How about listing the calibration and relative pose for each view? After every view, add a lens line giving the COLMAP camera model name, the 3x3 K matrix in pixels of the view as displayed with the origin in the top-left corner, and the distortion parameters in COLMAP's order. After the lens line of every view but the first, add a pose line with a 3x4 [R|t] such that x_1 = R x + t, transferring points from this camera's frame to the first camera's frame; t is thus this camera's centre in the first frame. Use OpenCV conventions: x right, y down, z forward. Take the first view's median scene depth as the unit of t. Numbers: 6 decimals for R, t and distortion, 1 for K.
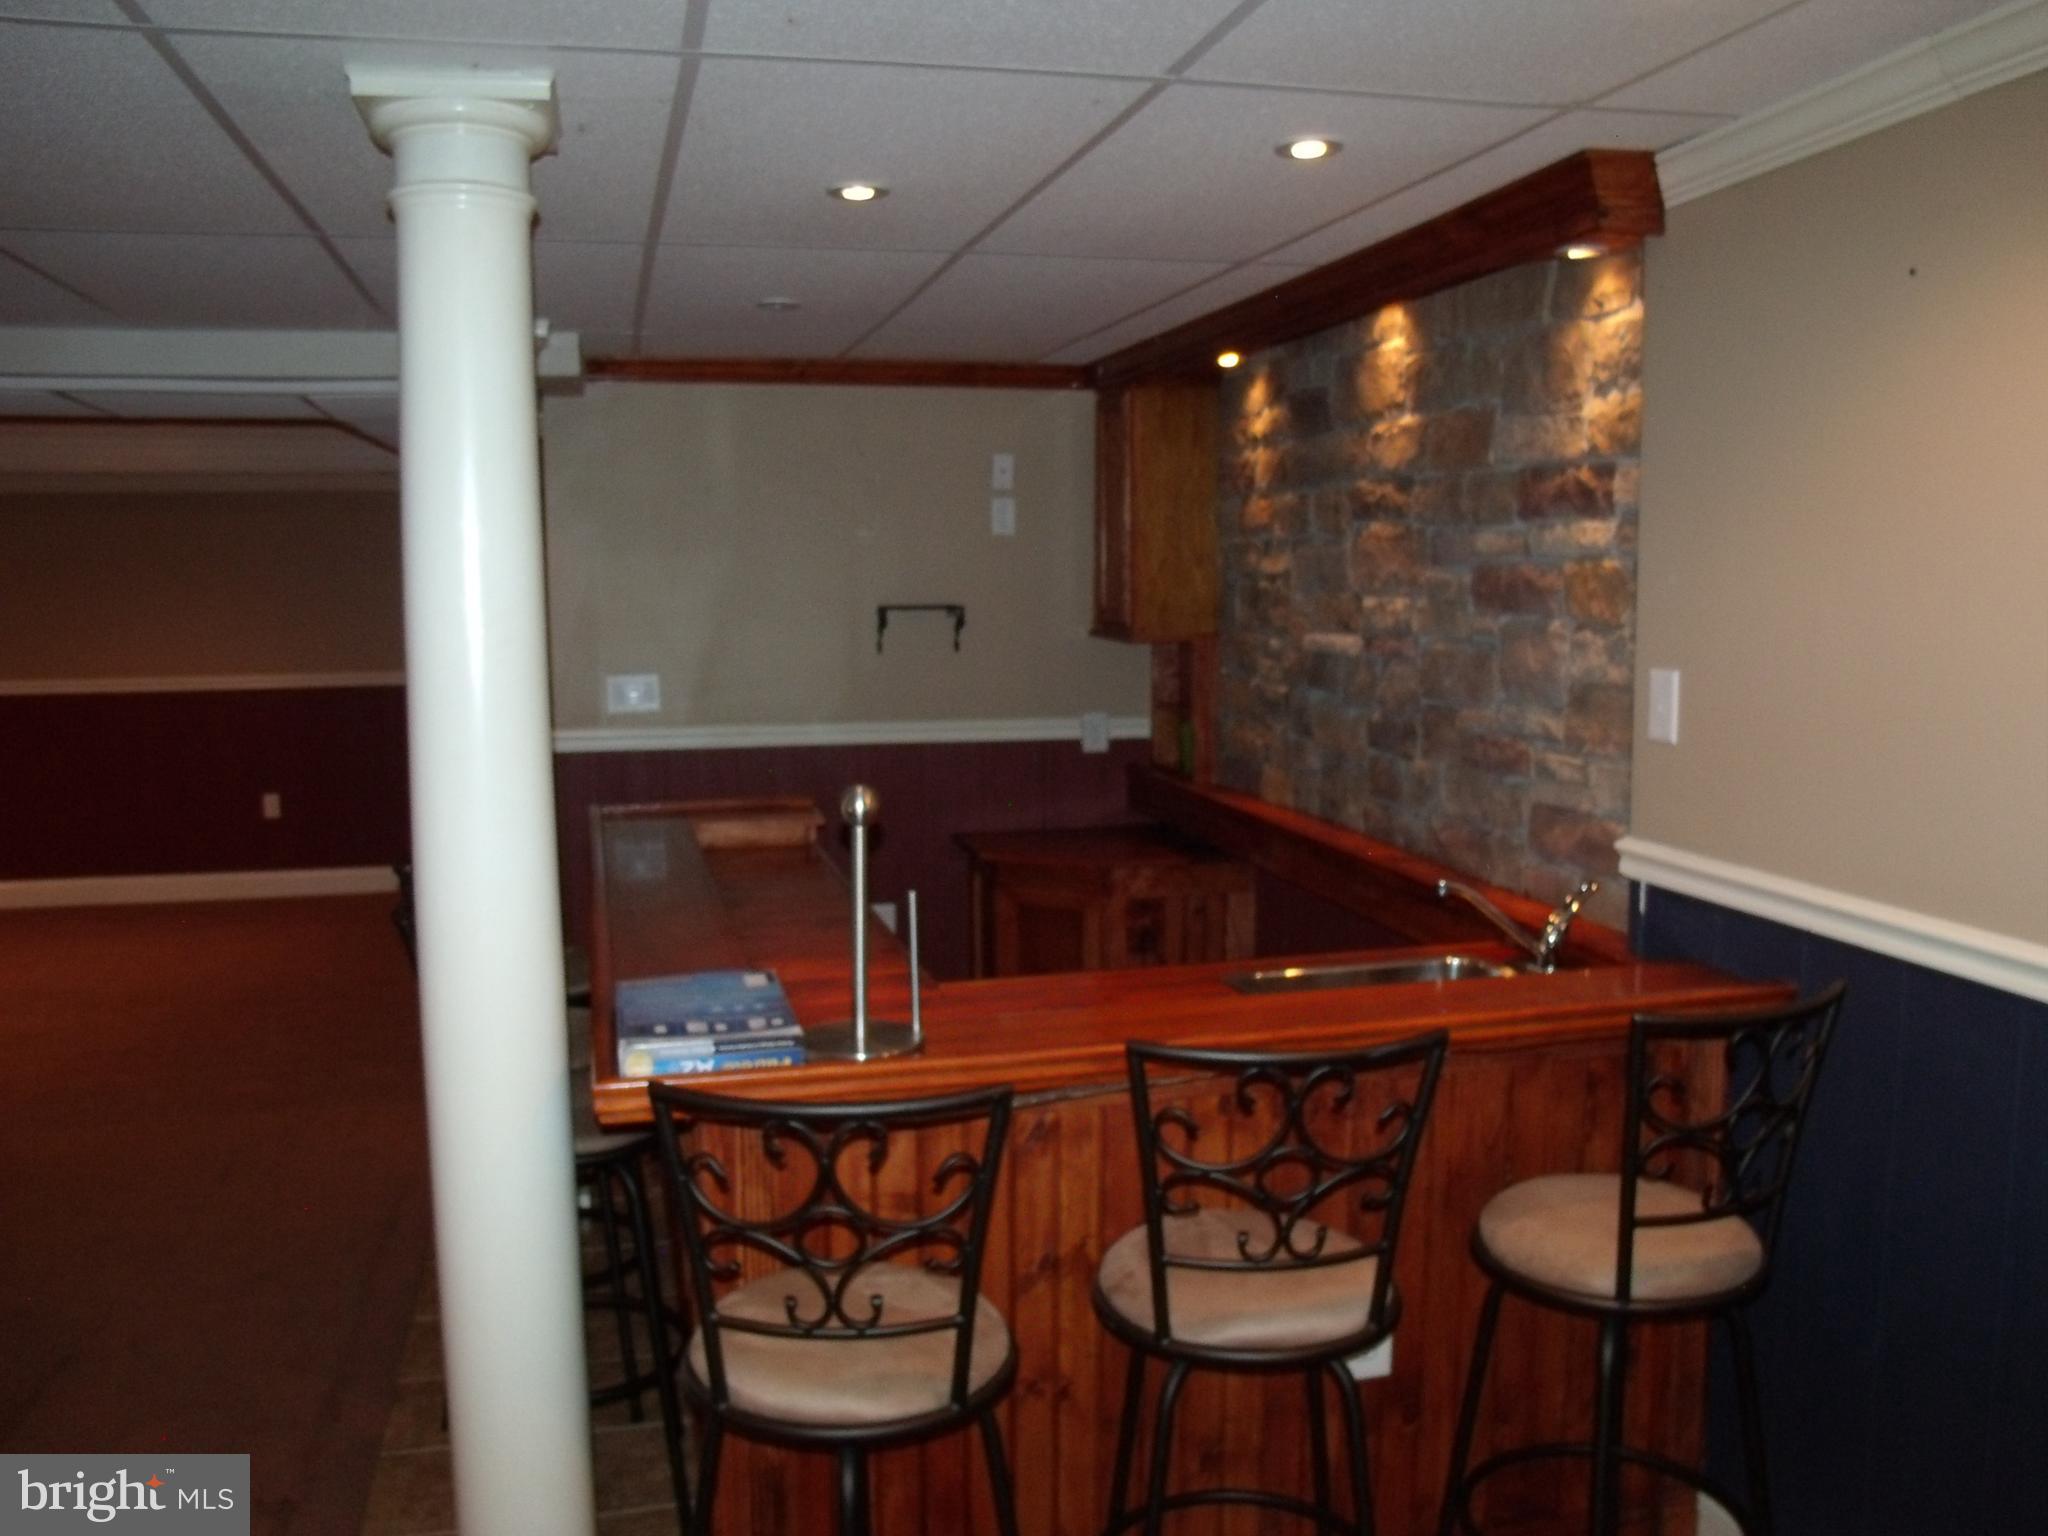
lens RADIAL K [[1653.2, 0, 1036.7], [0, 1653.2, 766.3], [0, 0, 1]] dist [-0.126712, 0.090444]
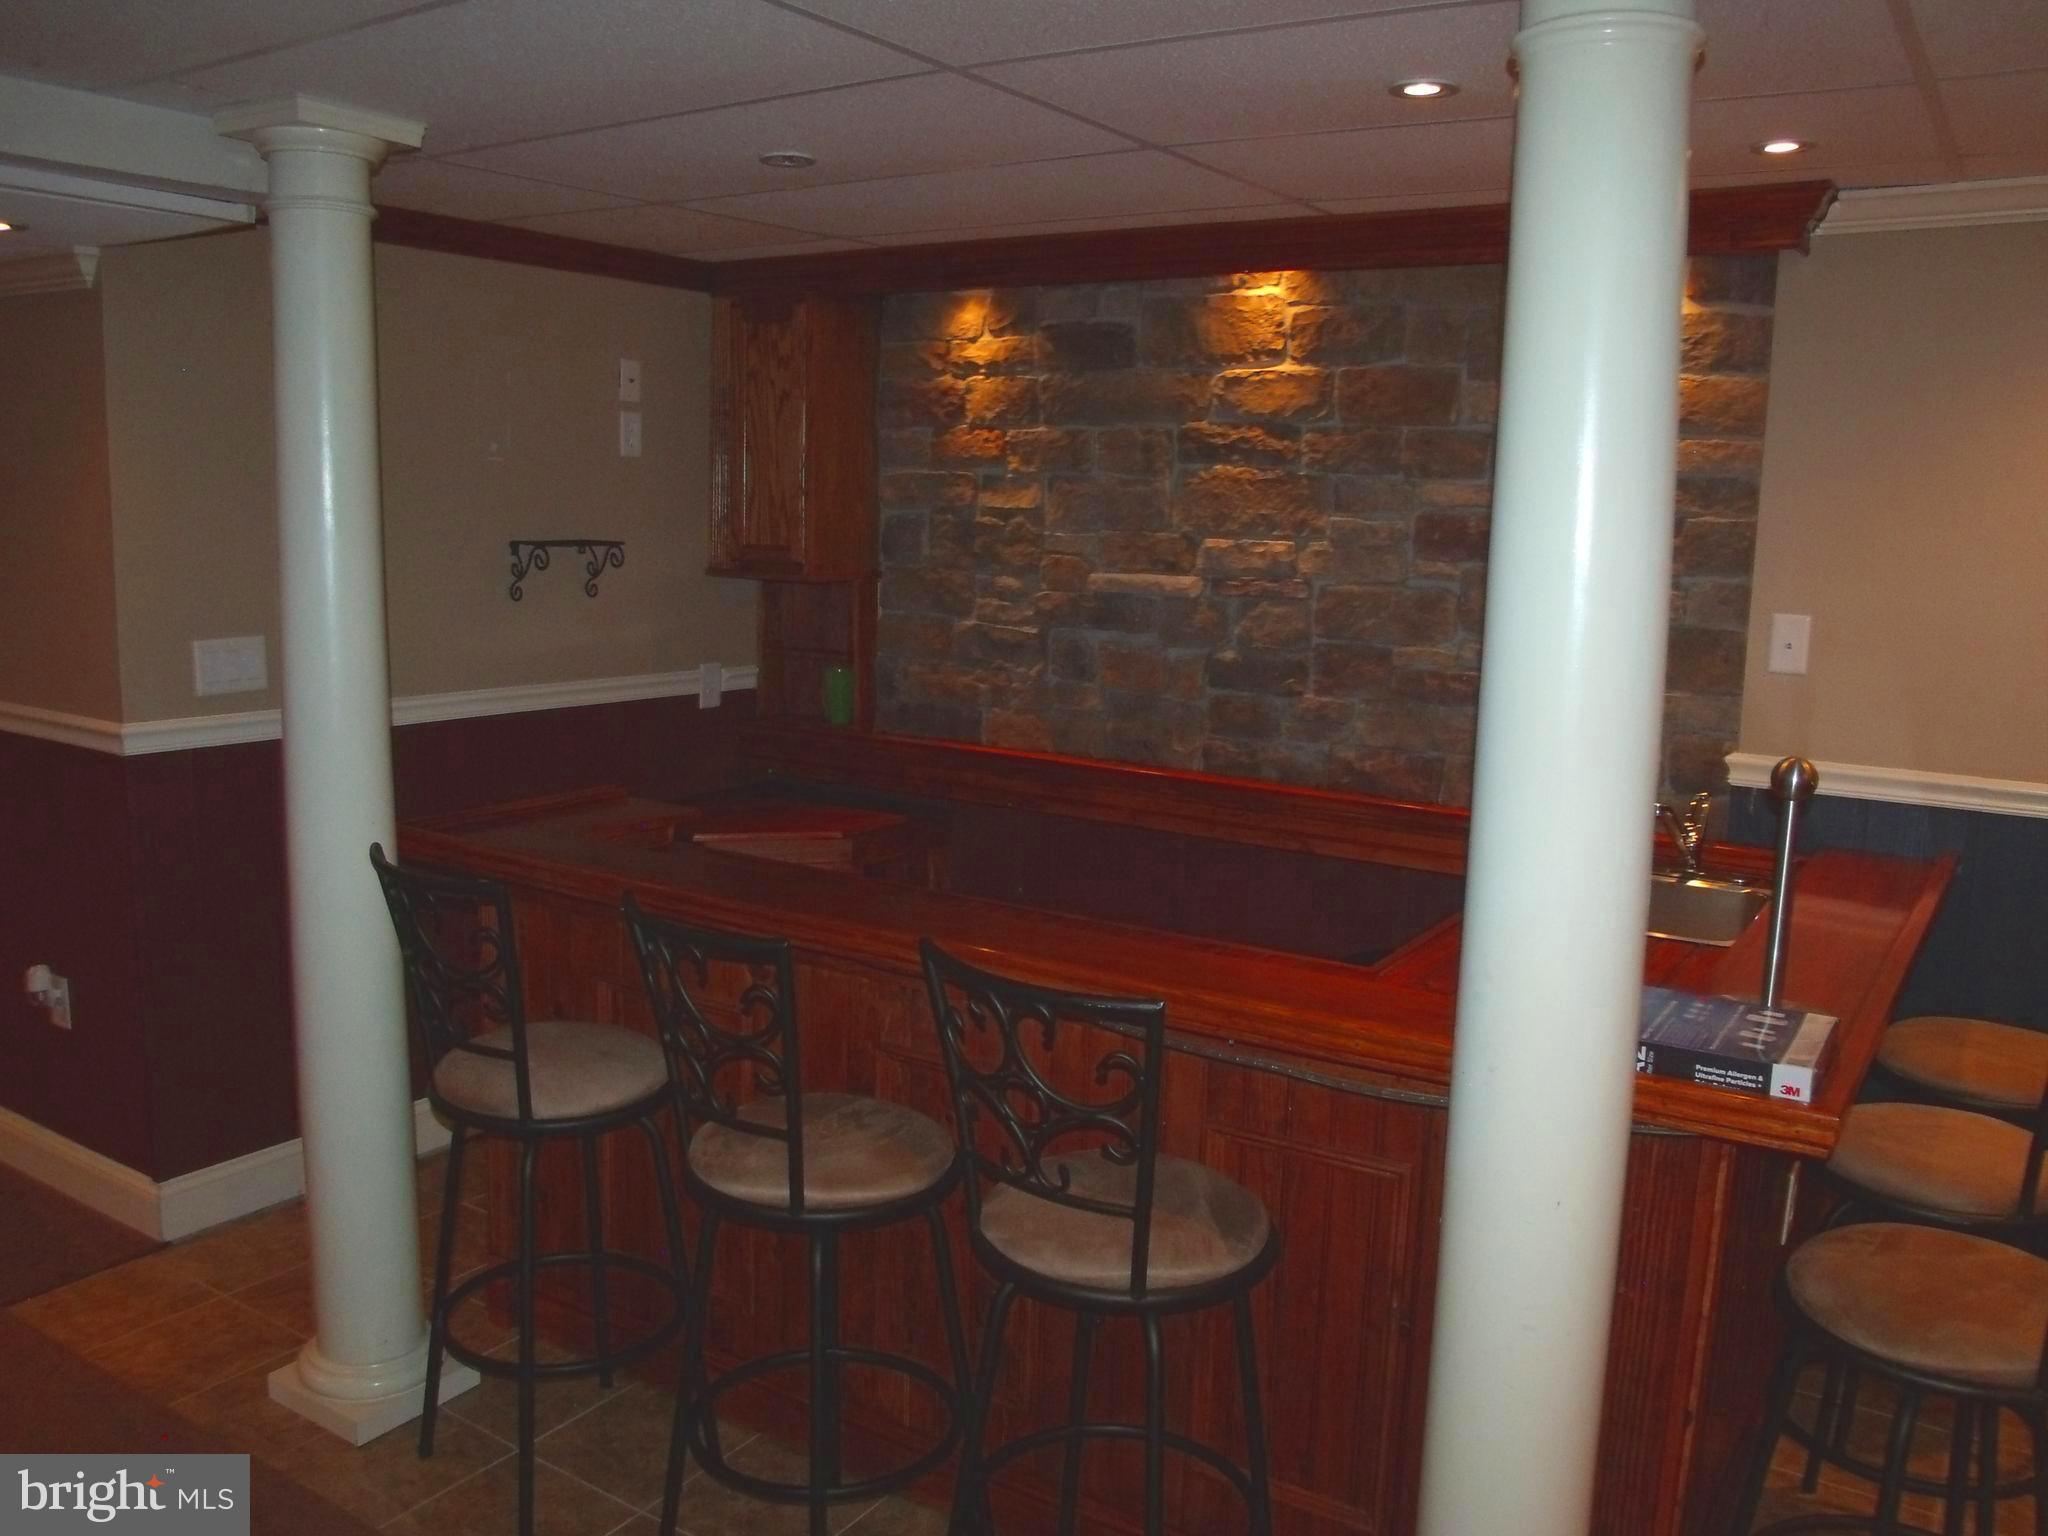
lens RADIAL K [[1653.2, 0, 1031.9], [0, 1653.2, 775.7], [0, 0, 1]] dist [-0.126712, 0.090444]
pose [[0.748152, -0.086580, 0.657855, -0.556795], [0.050783, 0.996014, 0.073331, -0.036681], [-0.661582, -0.021455, 0.749566, 0.304573]]
